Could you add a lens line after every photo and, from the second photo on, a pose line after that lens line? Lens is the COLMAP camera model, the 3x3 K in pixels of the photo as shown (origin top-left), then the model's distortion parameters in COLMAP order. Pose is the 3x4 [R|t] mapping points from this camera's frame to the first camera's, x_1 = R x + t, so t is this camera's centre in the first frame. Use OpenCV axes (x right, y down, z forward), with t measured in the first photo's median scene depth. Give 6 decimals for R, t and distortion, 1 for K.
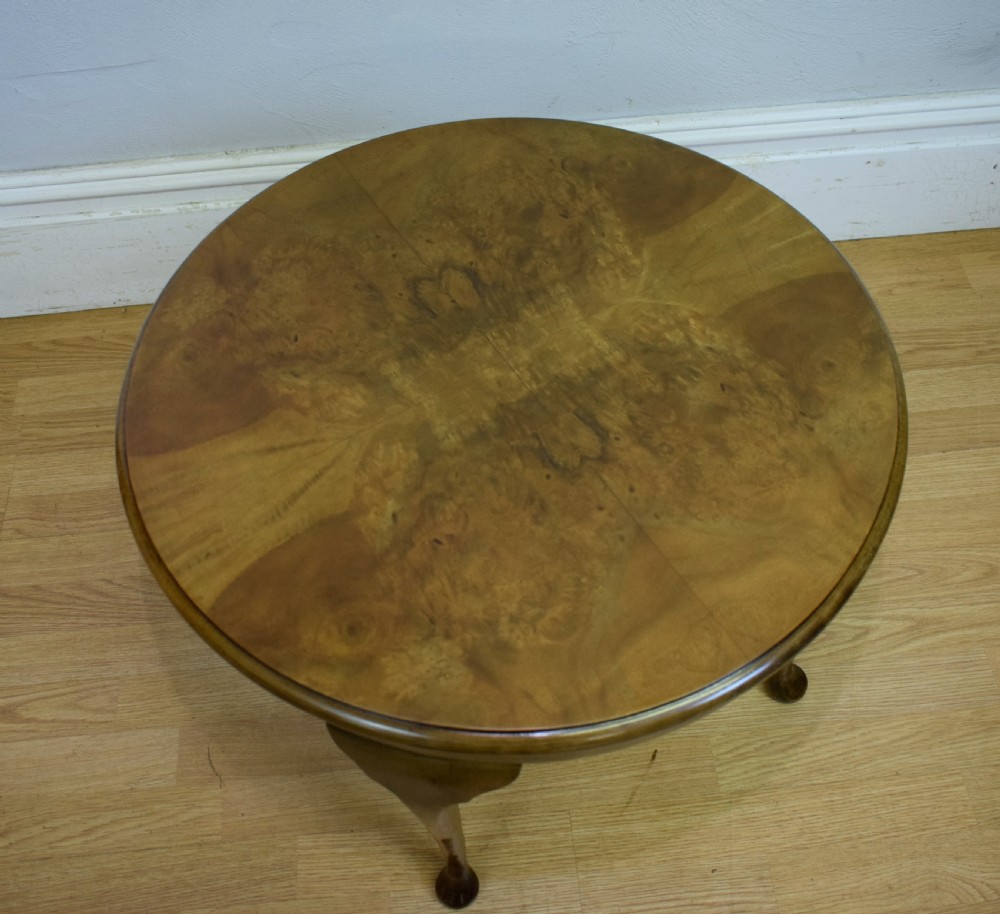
lens RADIAL K [[1136.0, 0, 490.9], [0, 1136.0, 459.0], [0, 0, 1]] dist [-0.022289, 0.008147]
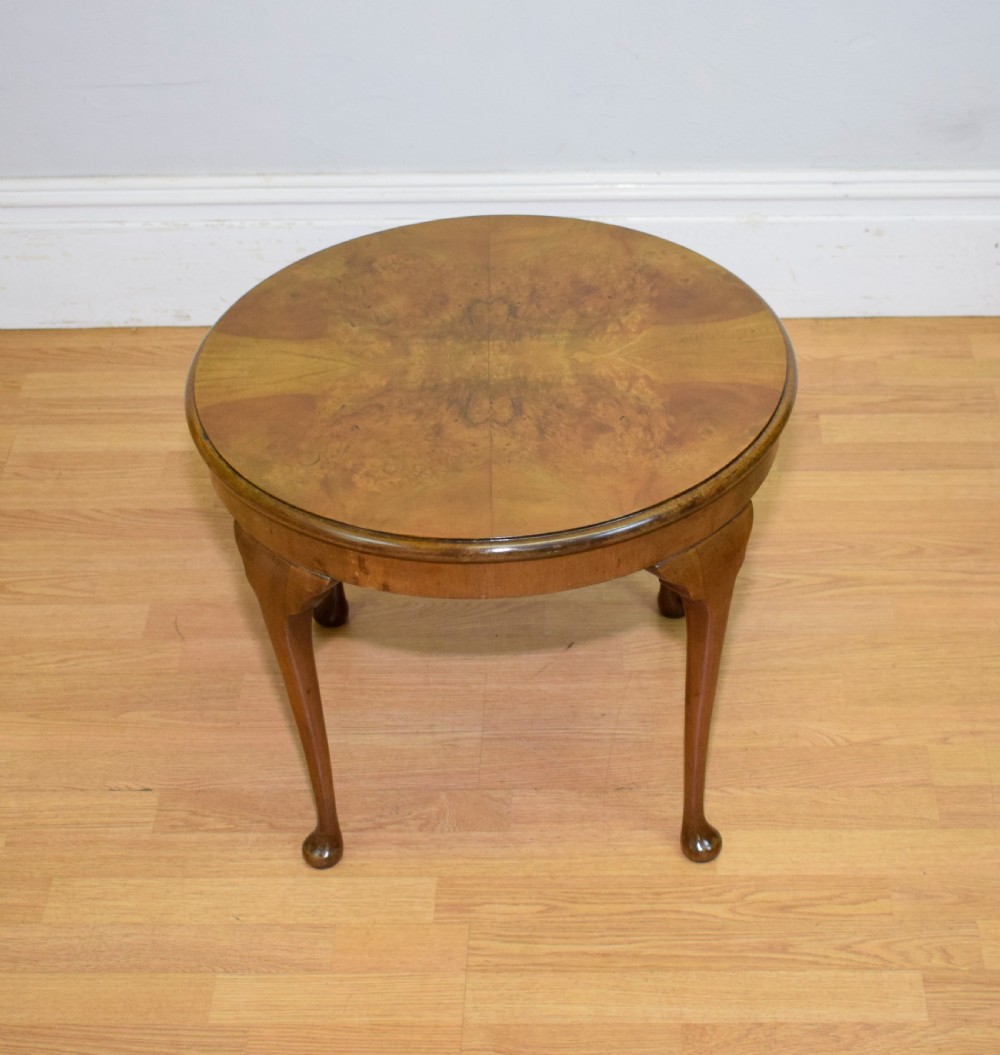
lens RADIAL K [[2339.0, 0, 524.6], [0, 2339.0, 508.8], [0, 0, 1]] dist [-0.044769, 0.143368]
pose [[0.993331, 0.075051, -0.087523, 0.264672], [-0.099100, 0.943749, -0.315462, 0.786028], [0.058924, 0.322032, 0.944893, -1.096656]]
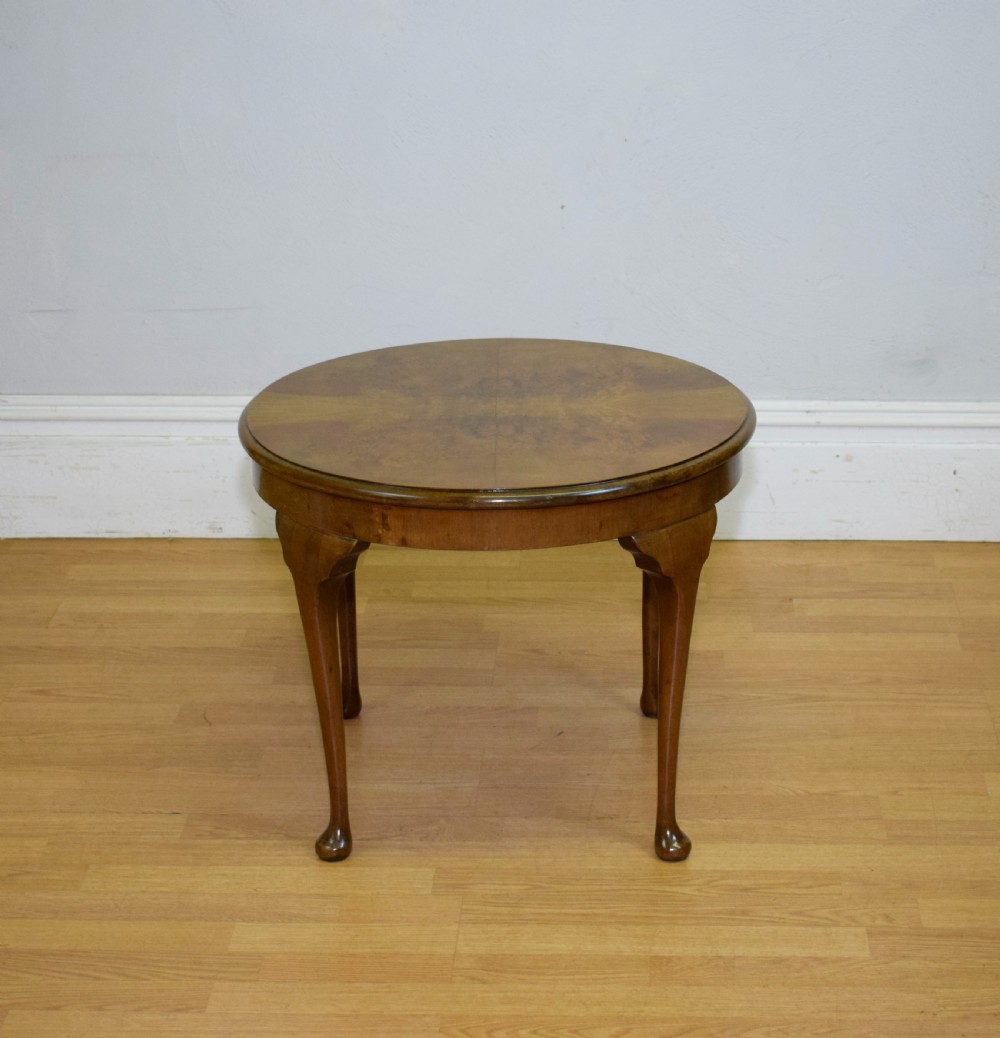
lens RADIAL K [[2603.2, 0, 522.8], [0, 2603.2, 516.9], [0, 0, 1]] dist [-0.021441, -0.040774]
pose [[0.990943, 0.073478, -0.112397, 0.368141], [-0.124619, 0.815006, -0.565894, 1.524956], [0.050024, 0.574775, 0.816781, -1.310040]]
